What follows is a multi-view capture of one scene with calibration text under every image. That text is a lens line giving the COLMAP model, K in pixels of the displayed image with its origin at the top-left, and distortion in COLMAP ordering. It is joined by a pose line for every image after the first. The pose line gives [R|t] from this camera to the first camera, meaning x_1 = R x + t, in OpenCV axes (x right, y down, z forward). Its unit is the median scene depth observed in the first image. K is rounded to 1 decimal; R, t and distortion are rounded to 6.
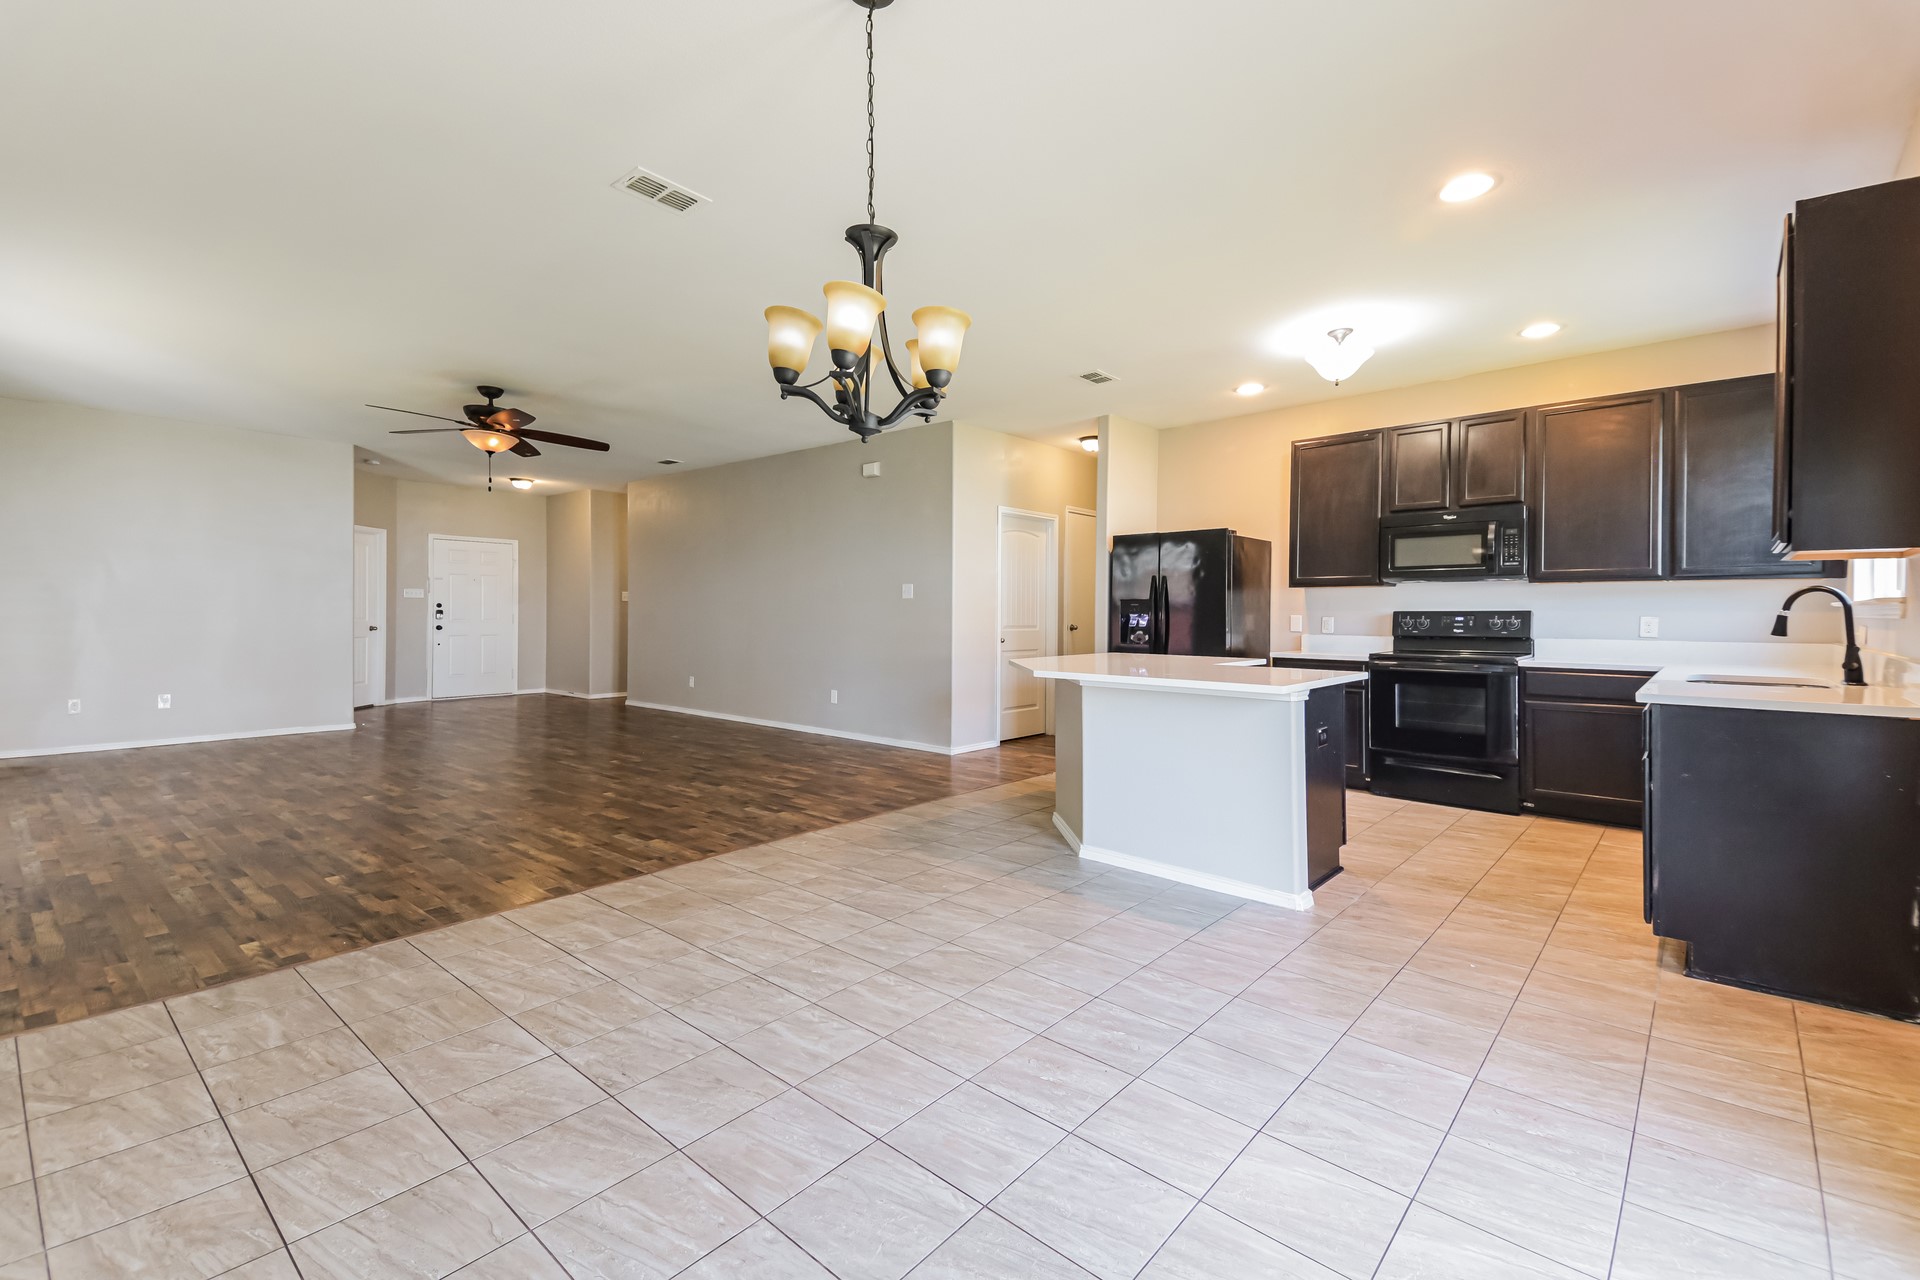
lens RADIAL K [[826.7, 0, 960.2], [0, 826.7, 619.3], [0, 0, 1]] dist [0.059823, -0.008087]
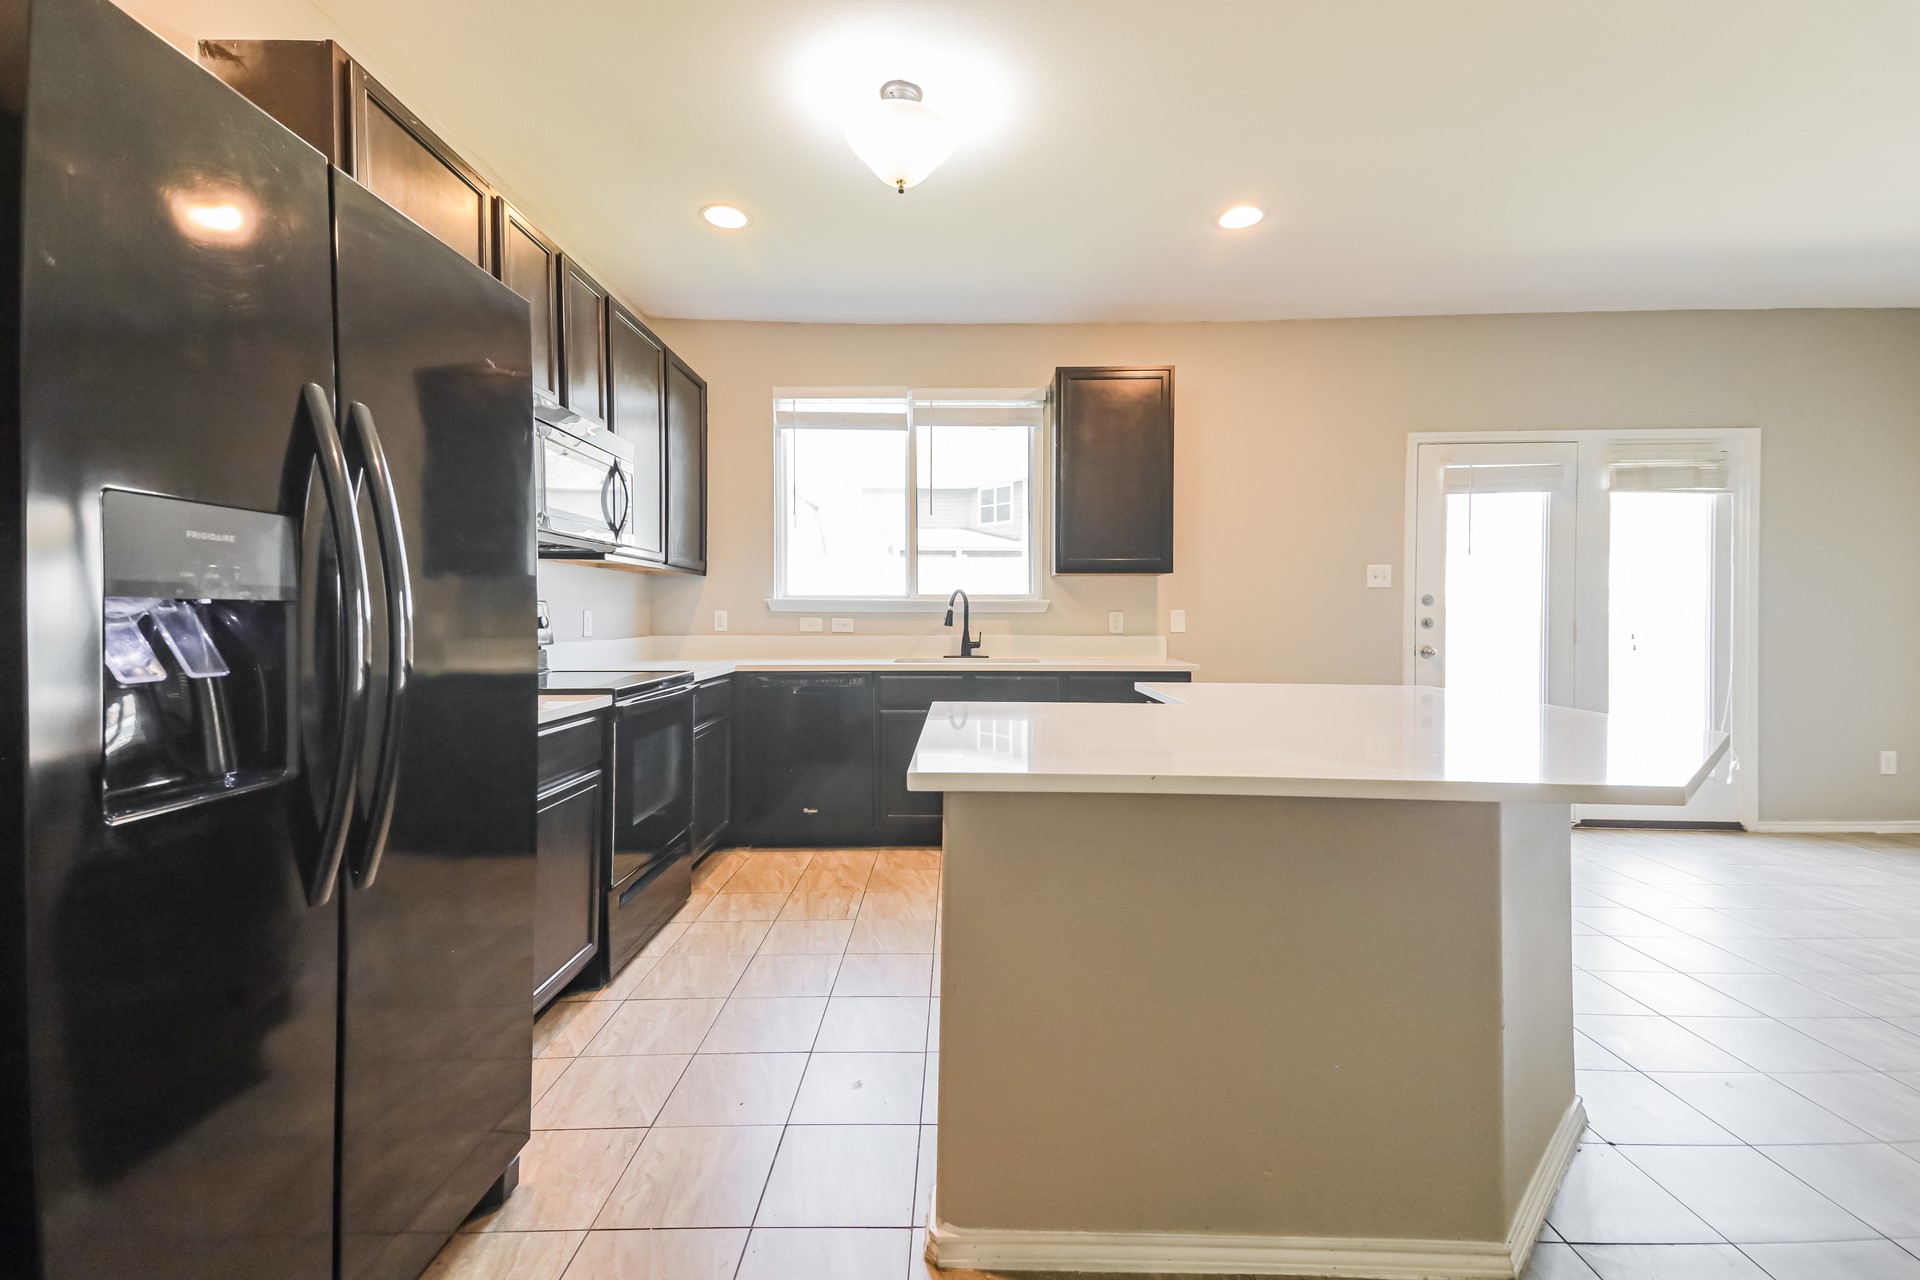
lens RADIAL K [[826.7, 0, 945.9], [0, 826.7, 619.3], [0, 0, 1]] dist [0.059823, -0.008087]
pose [[-0.642538, -0.011600, 0.766166, -0.002535], [-0.002380, 0.999911, 0.013143, -0.005271], [-0.766250, 0.006621, -0.642508, 1.244813]]
